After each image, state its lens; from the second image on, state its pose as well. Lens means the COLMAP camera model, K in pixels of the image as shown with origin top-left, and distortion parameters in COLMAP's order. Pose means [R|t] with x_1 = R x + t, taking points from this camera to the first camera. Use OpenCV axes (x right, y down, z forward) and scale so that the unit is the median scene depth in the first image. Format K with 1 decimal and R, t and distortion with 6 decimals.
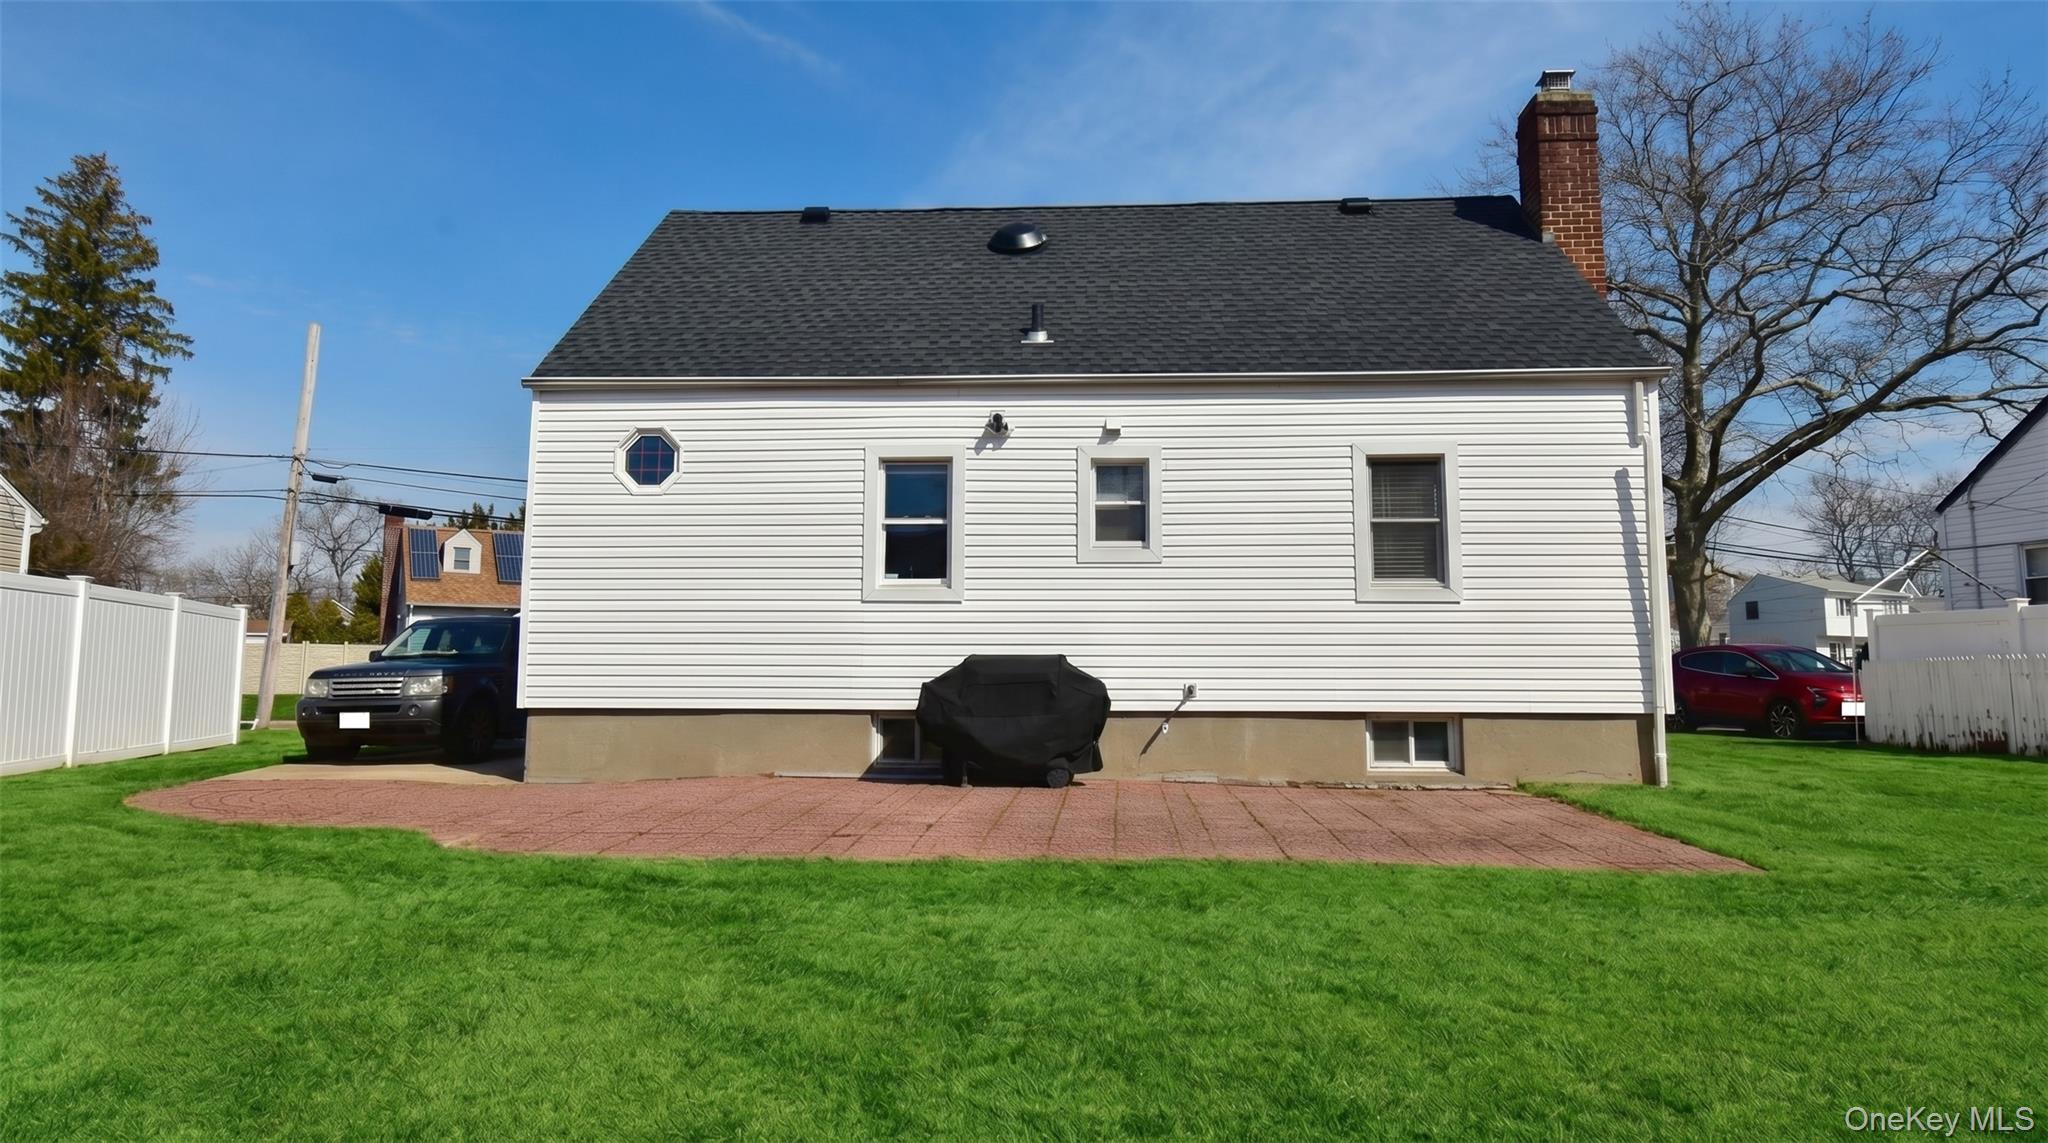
lens RADIAL K [[1112.0, 0, 1024.0], [0, 1112.0, 571.5], [0, 0, 1]] dist [0.030681, -0.001489]
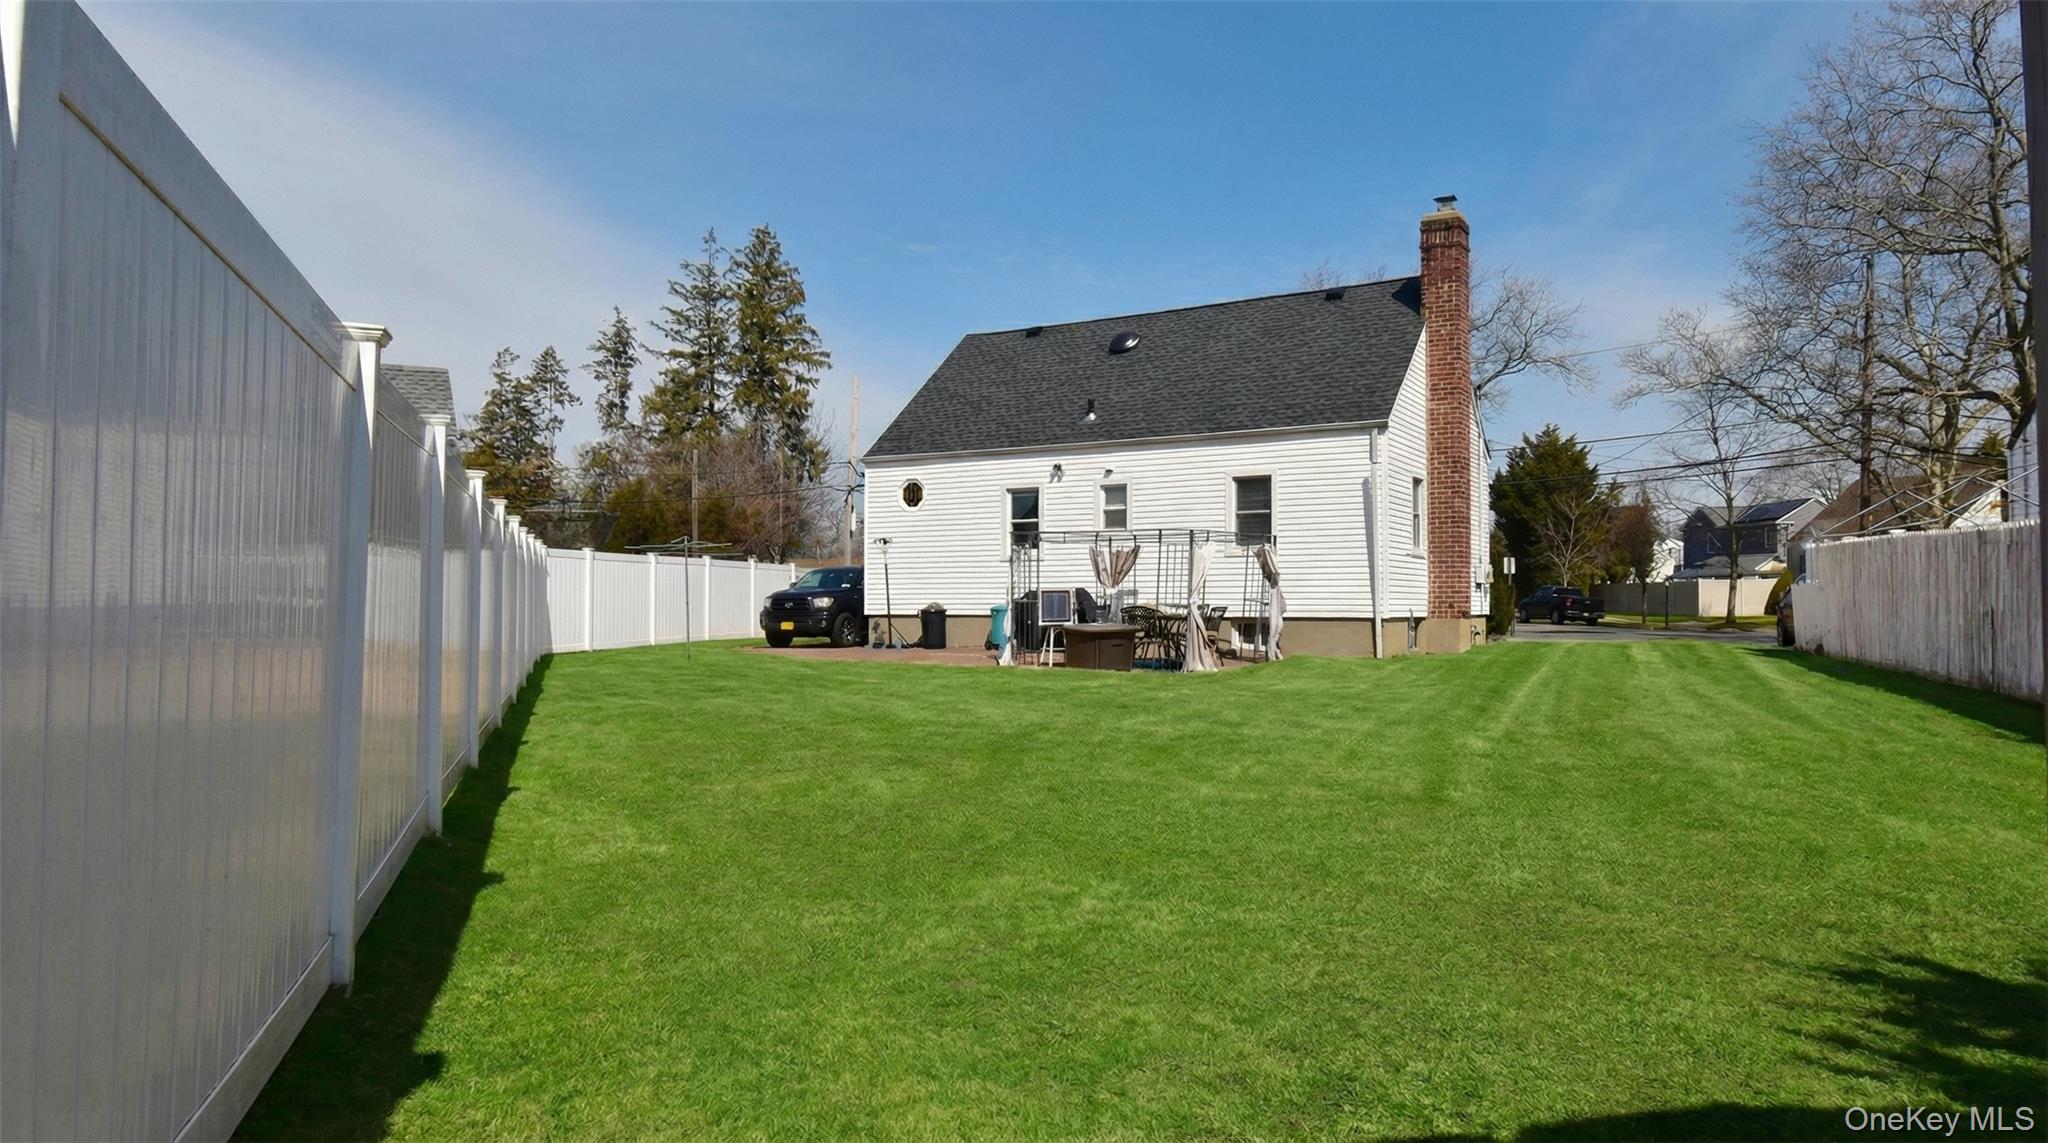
lens RADIAL K [[1112.0, 0, 1024.0], [0, 1112.0, 571.5], [0, 0, 1]] dist [0.030681, -0.001489]
pose [[0.888423, -0.013228, -0.458835, 0.789395], [0.035222, 0.998602, 0.039408, -0.032294], [0.457672, -0.051172, 0.887647, -0.729648]]
